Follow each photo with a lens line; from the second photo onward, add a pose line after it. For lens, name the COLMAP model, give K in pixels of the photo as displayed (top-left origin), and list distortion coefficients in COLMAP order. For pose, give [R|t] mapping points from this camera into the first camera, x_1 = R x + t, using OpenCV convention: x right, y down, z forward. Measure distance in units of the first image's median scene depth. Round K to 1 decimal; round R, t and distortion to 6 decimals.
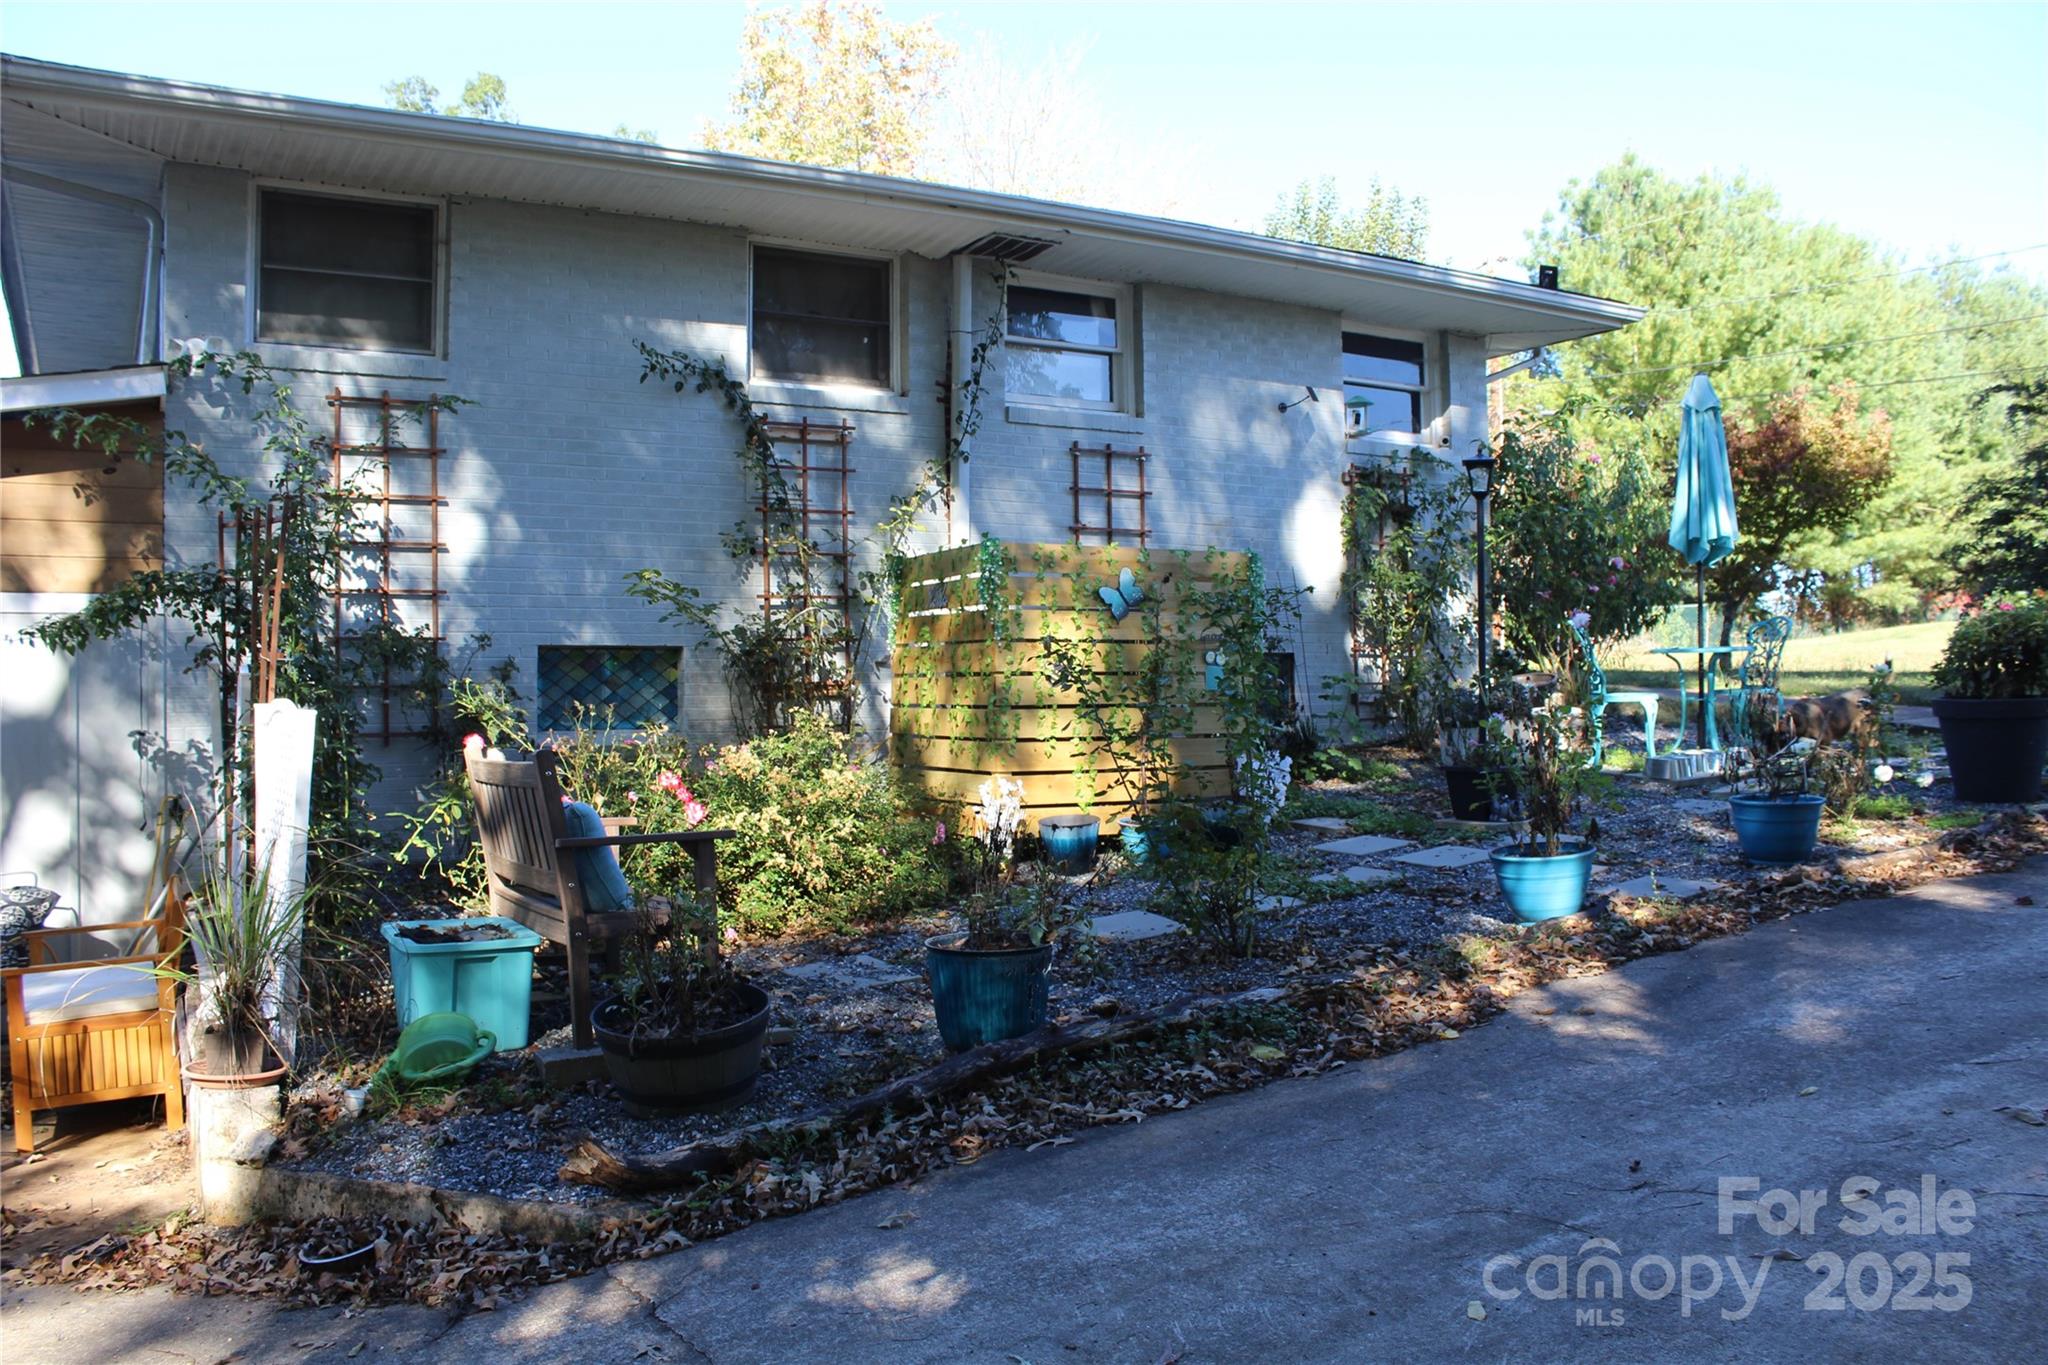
lens RADIAL K [[1670.4, 0, 1024.0], [0, 1670.4, 682.5], [0, 0, 1]] dist [-0.178386, 0.173282]
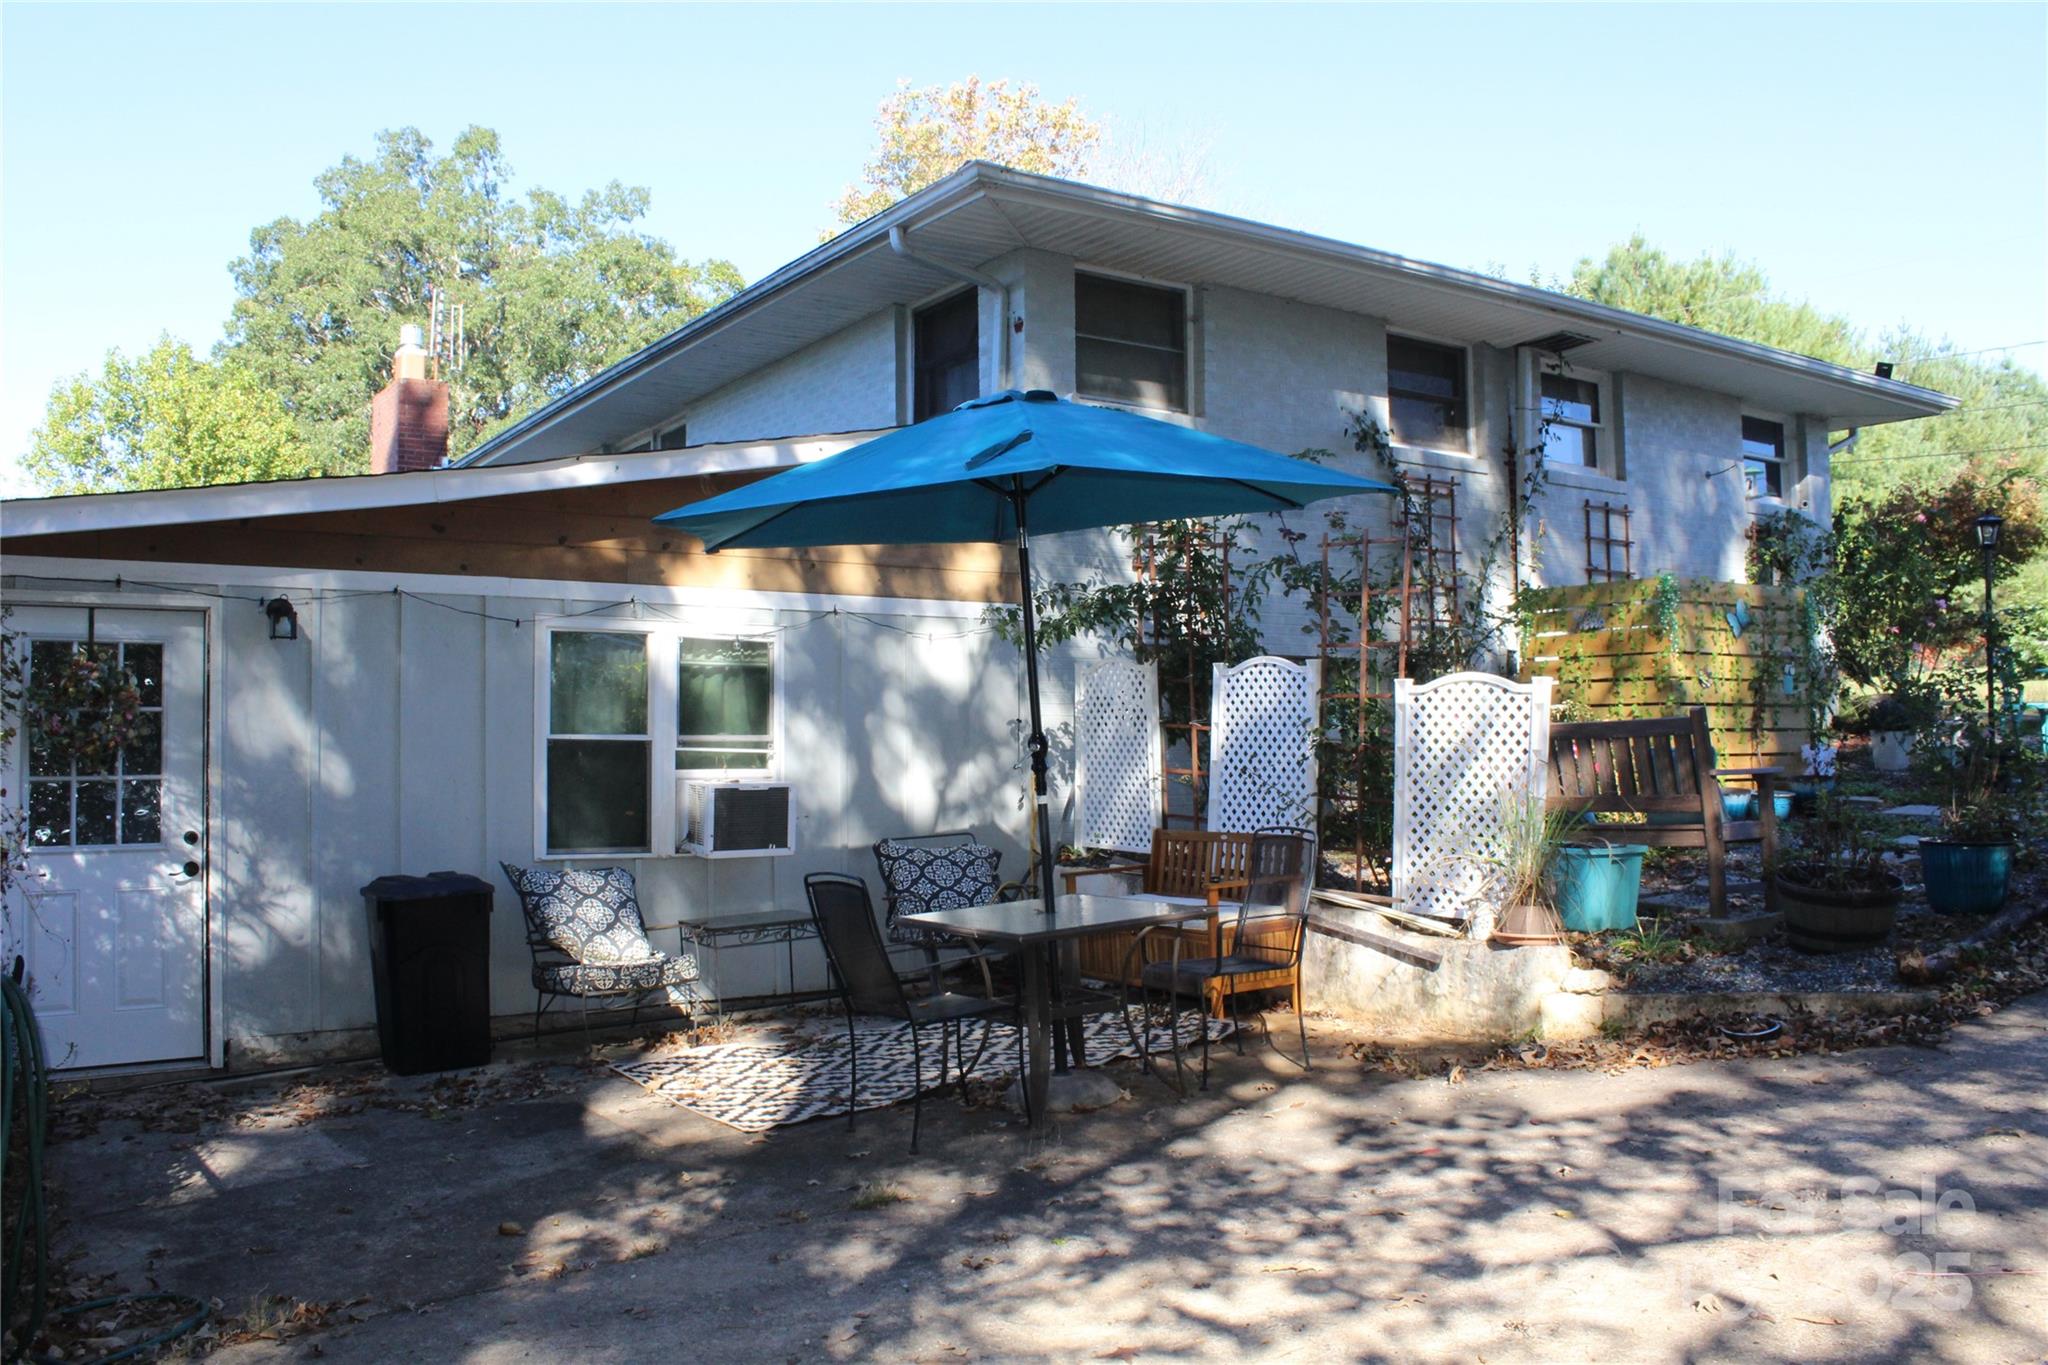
lens RADIAL K [[1670.4, 0, 1024.0], [0, 1670.4, 682.5], [0, 0, 1]] dist [-0.178386, 0.173282]
pose [[0.997829, 0.007127, 0.065465, -0.462889], [-0.004891, 0.999401, -0.034251, 0.034443], [-0.065670, 0.033856, 0.997267, -0.177863]]
